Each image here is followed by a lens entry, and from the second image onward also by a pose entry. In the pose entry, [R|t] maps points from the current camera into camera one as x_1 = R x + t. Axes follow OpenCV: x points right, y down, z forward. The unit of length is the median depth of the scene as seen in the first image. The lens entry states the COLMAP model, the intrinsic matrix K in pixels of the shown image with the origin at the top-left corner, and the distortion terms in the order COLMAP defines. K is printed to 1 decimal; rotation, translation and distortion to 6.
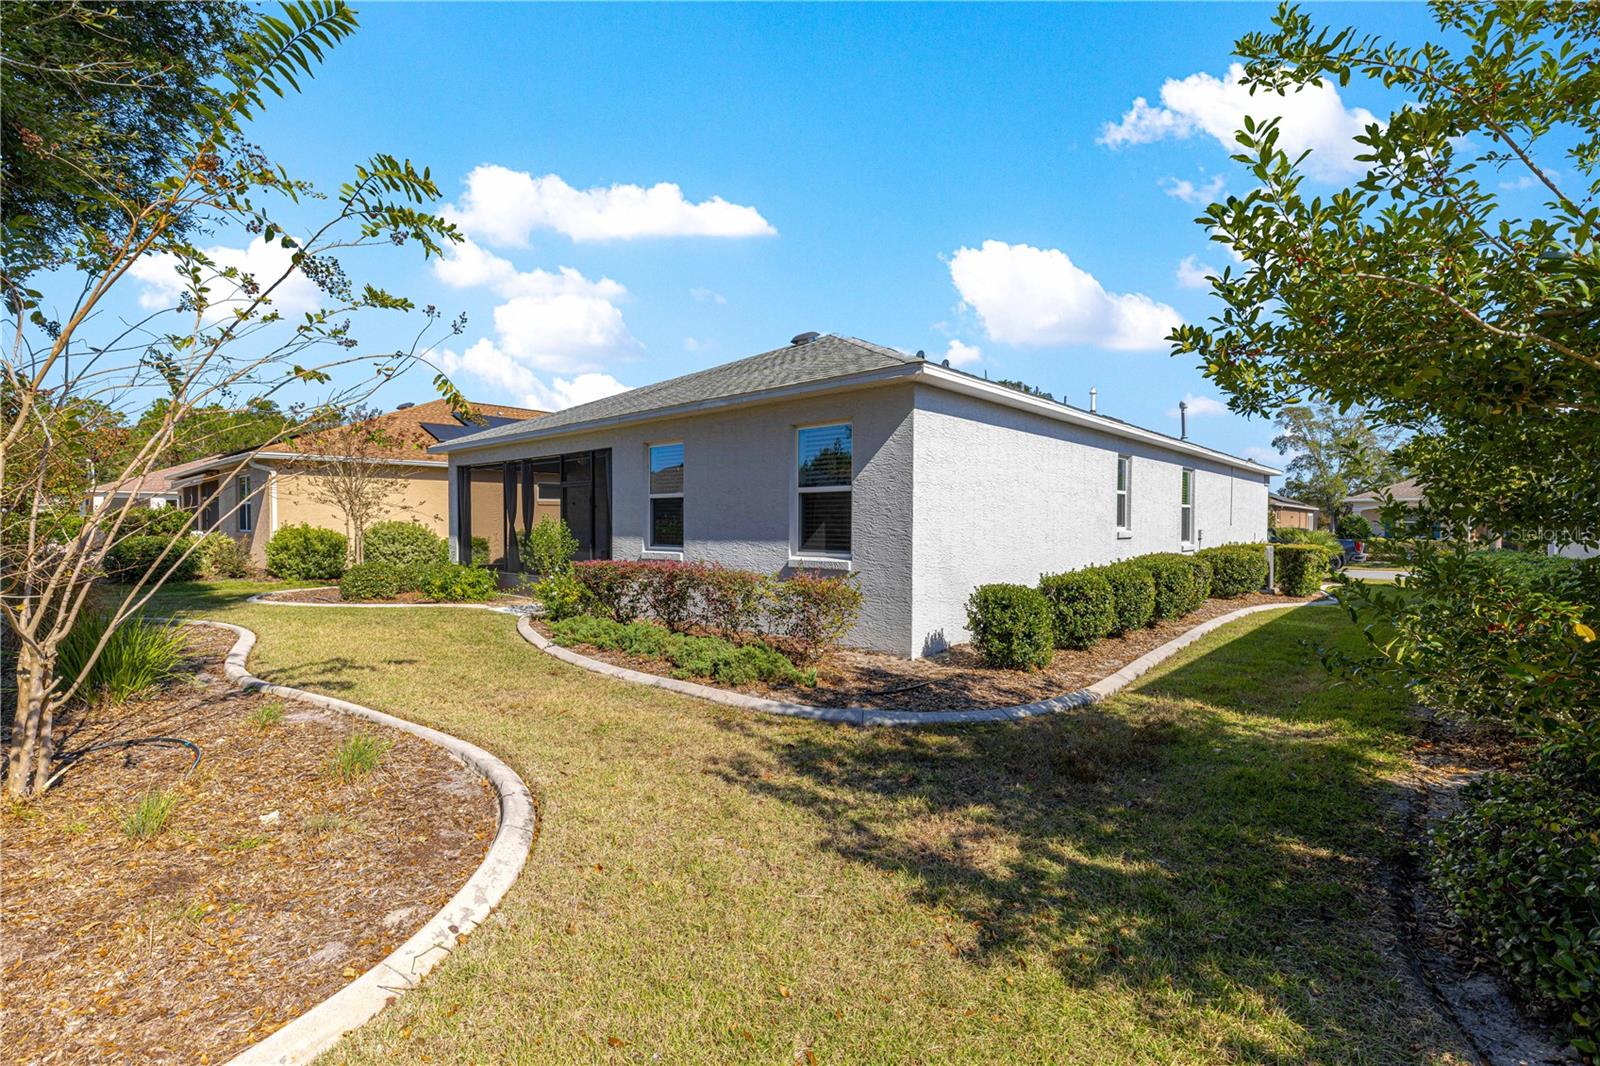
lens RADIAL K [[723.8, 0, 798.2], [0, 723.8, 532.0], [0, 0, 1]] dist [0.010341, -0.000691]
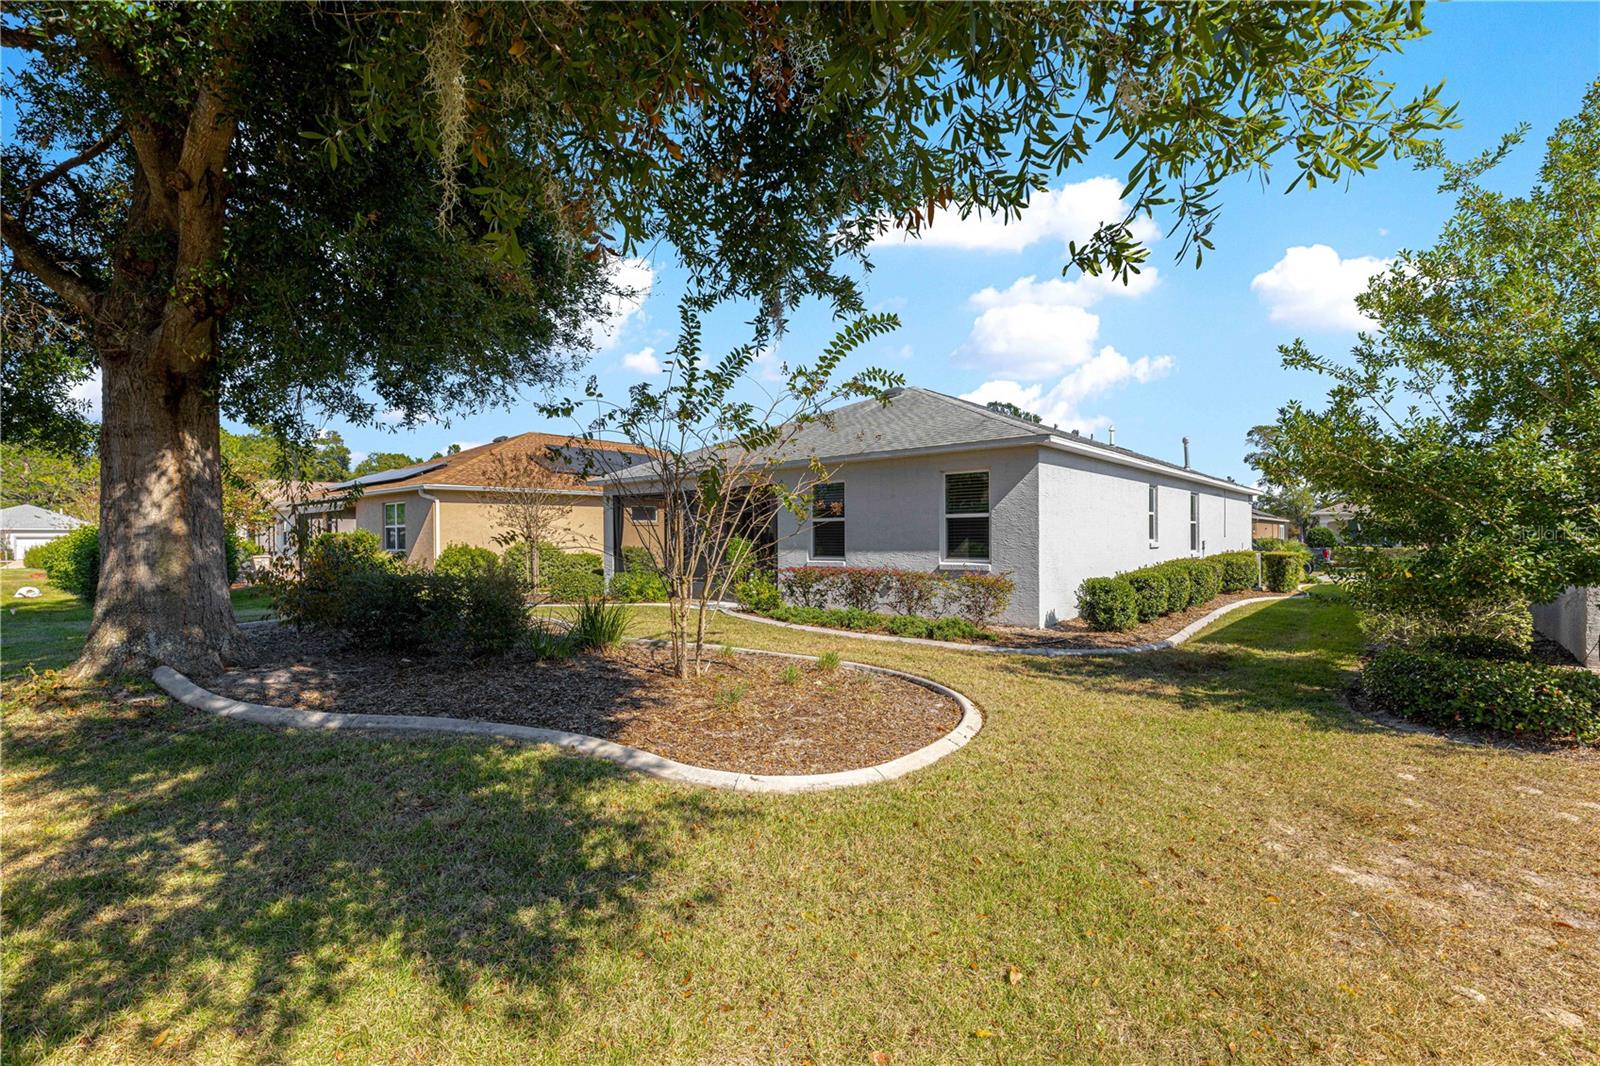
lens RADIAL K [[723.8, 0, 797.3], [0, 723.8, 532.1], [0, 0, 1]] dist [0.010341, -0.000691]
pose [[0.999520, -0.010019, 0.029302, -0.192047], [0.010619, 0.999735, -0.020404, 0.000372], [-0.029090, 0.020705, 0.999362, -0.244160]]
